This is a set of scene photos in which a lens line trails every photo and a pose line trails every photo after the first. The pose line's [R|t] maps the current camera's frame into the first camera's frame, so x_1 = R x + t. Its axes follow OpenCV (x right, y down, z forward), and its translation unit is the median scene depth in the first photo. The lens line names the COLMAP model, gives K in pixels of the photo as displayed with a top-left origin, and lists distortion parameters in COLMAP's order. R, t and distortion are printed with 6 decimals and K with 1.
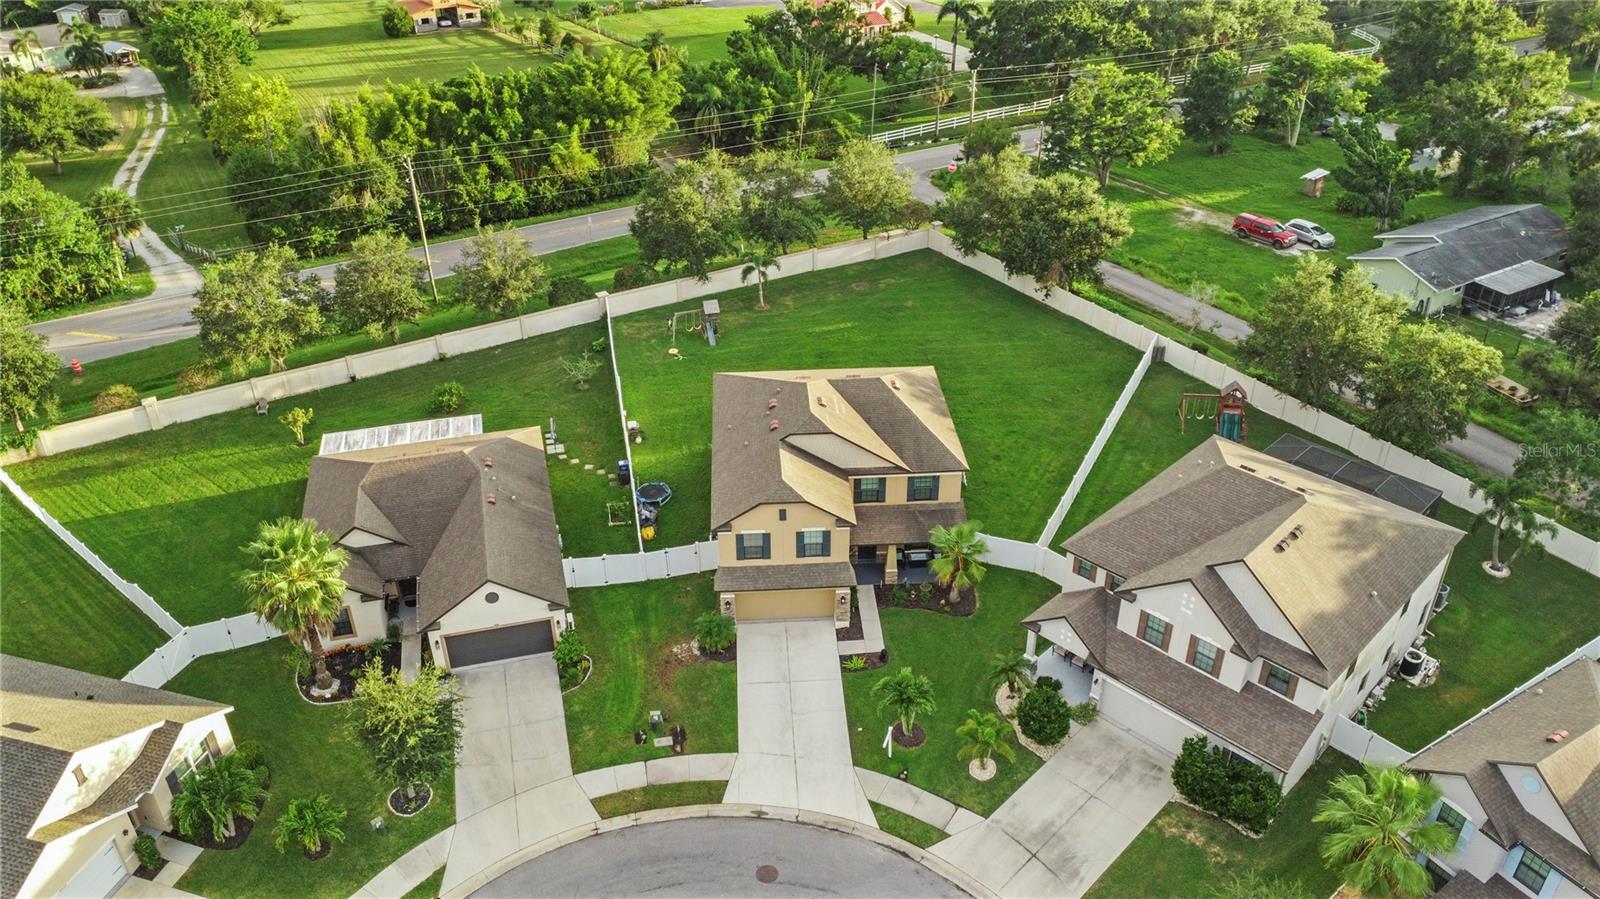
lens RADIAL K [[1167.9, 0, 797.2], [0, 1167.9, 452.4], [0, 0, 1]] dist [-0.041297, 0.009141]
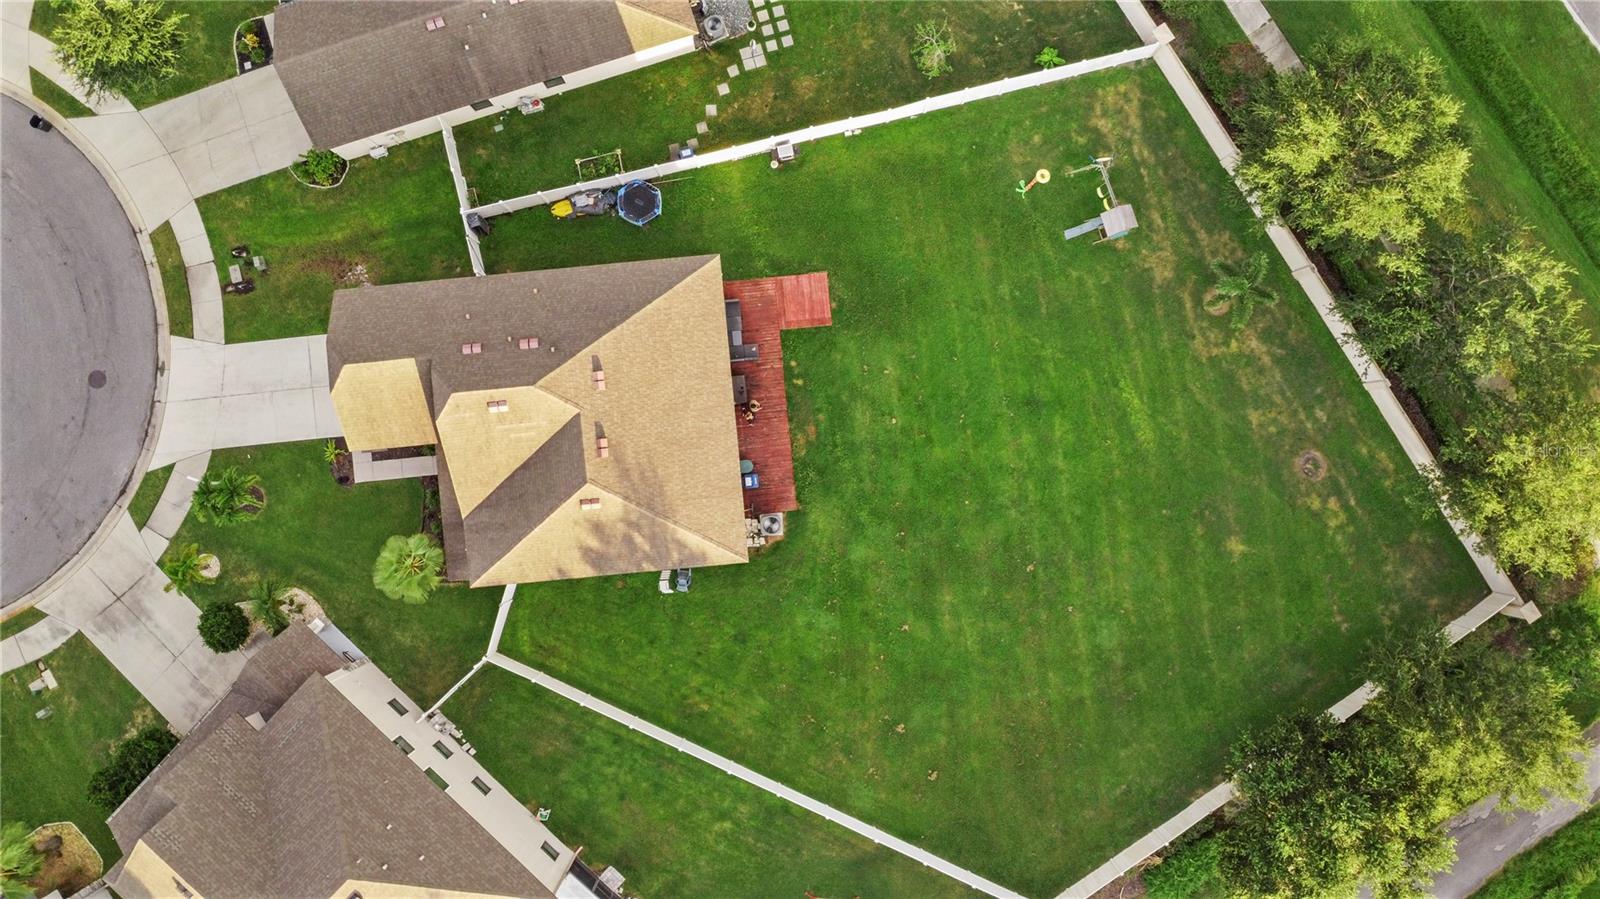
lens RADIAL K [[1167.9, 0, 790.2], [0, 1167.9, 454.1], [0, 0, 1]] dist [-0.041297, 0.009141]
pose [[0.037896, 0.999205, 0.012349, 0.044575], [-0.508469, 0.008643, 0.861037, -0.720104], [0.860246, -0.038909, 0.508393, 0.685970]]
